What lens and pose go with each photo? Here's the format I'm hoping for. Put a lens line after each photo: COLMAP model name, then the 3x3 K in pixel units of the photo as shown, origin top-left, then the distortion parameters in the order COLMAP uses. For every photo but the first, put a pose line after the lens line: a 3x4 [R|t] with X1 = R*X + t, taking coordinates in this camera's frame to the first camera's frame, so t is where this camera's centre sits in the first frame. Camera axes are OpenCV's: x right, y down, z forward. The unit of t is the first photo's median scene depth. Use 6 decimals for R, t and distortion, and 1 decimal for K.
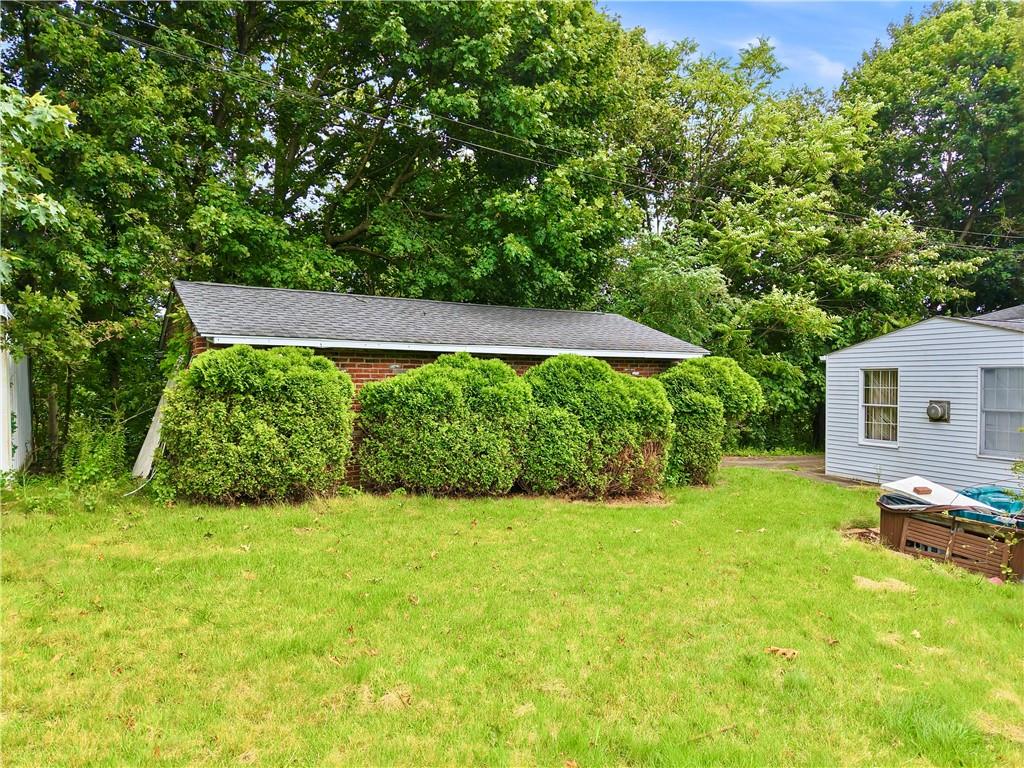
lens RADIAL K [[708.8, 0, 512.0], [0, 708.8, 384.0], [0, 0, 1]] dist [0.023780, -0.004796]
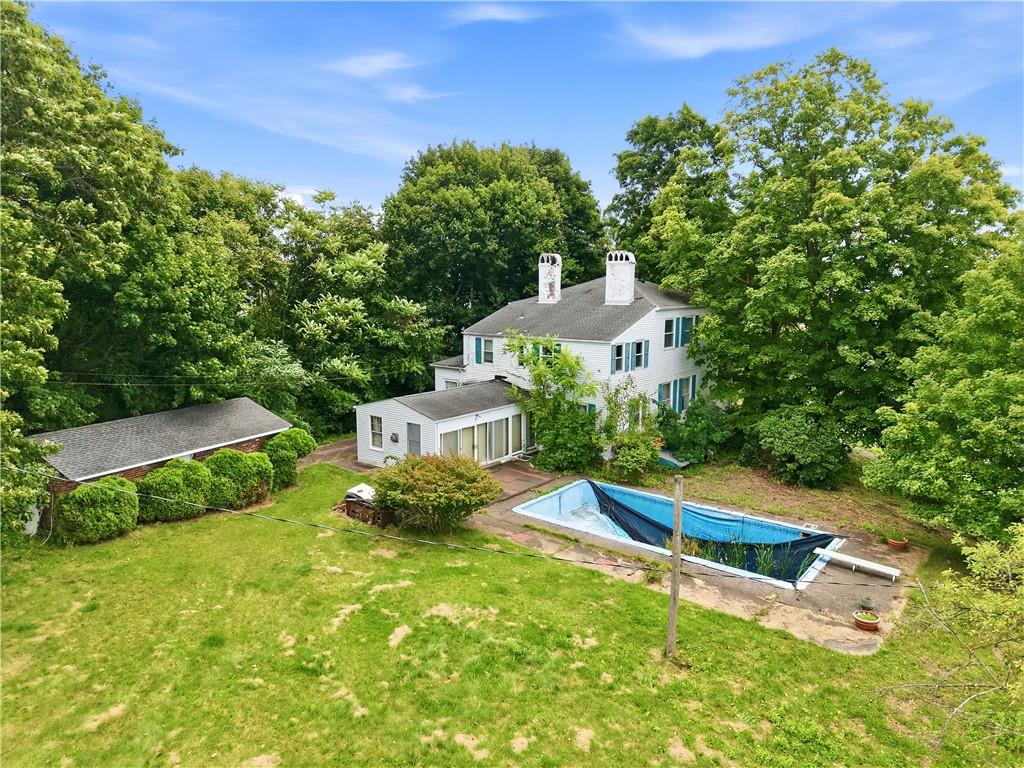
lens RADIAL K [[708.8, 0, 512.0], [0, 708.8, 384.0], [0, 0, 1]] dist [0.023780, -0.004796]
pose [[0.883695, -0.079564, 0.461251, -0.162944], [0.014416, 0.989605, 0.143085, -0.626943], [-0.467841, -0.119794, 0.875656, -1.612614]]
